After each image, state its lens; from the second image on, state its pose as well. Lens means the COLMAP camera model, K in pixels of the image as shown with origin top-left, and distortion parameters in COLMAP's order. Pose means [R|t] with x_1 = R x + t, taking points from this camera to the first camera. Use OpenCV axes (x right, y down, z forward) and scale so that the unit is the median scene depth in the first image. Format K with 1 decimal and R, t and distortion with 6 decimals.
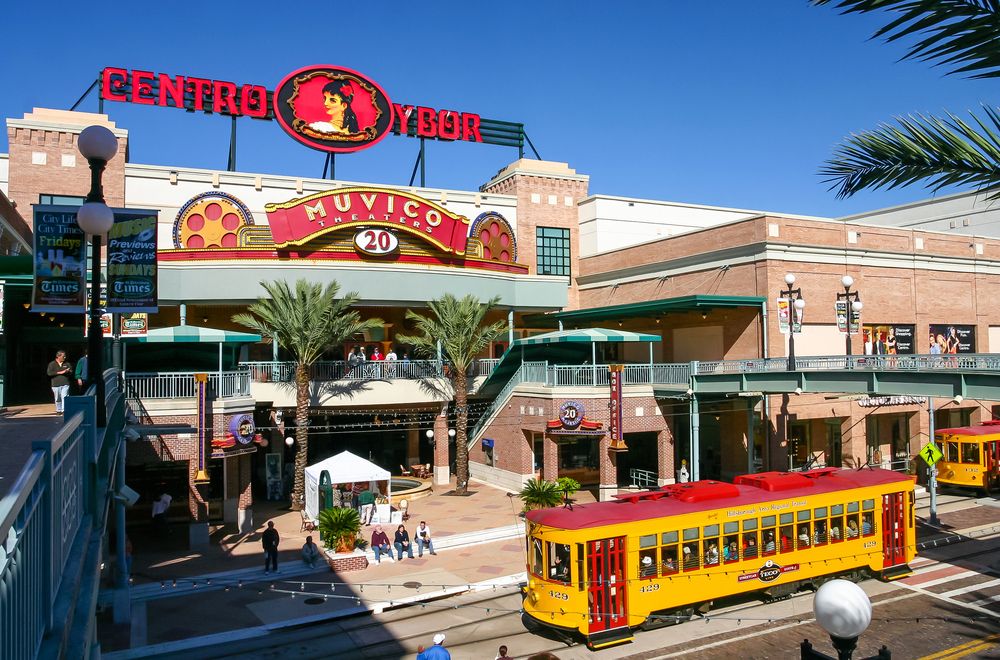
lens RADIAL K [[785.9, 0, 496.6], [0, 785.9, 327.1], [0, 0, 1]] dist [-0.018871, 0.004794]
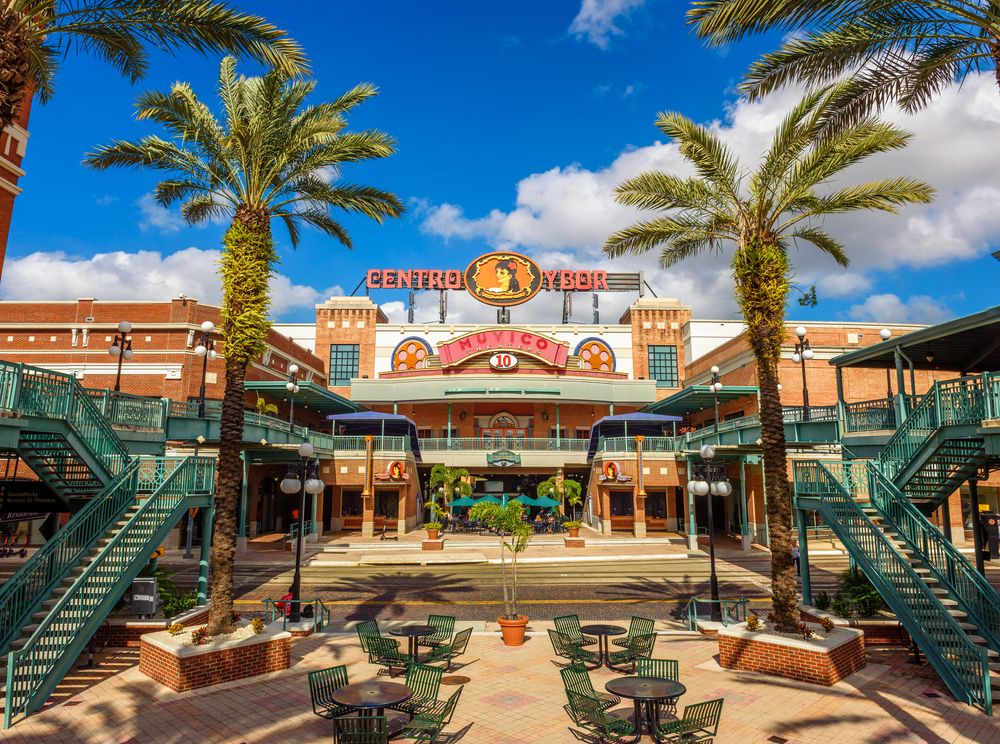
lens RADIAL K [[654.4, 0, 507.5], [0, 654.4, 369.5], [0, 0, 1]] dist [-0.002664, -0.000448]
pose [[0.910310, -0.047038, -0.411247, 0.344841], [0.001746, 0.993950, -0.109823, 0.045570], [0.413924, 0.099255, 0.904884, -0.159602]]
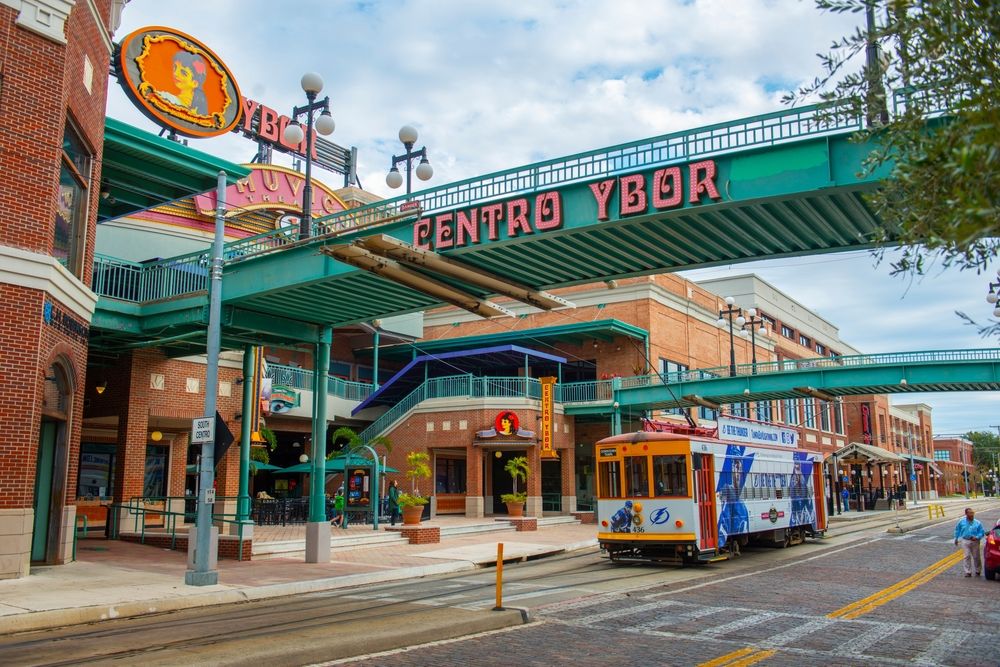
lens RADIAL K [[878.4, 0, 499.8], [0, 878.4, 336.0], [0, 0, 1]] dist [0.053709, 0.006930]
pose [[0.853655, 0.102319, 0.510690, -0.403424], [-0.033861, 0.989342, -0.141617, 0.128197], [-0.519737, 0.103599, 0.848022, 0.028439]]
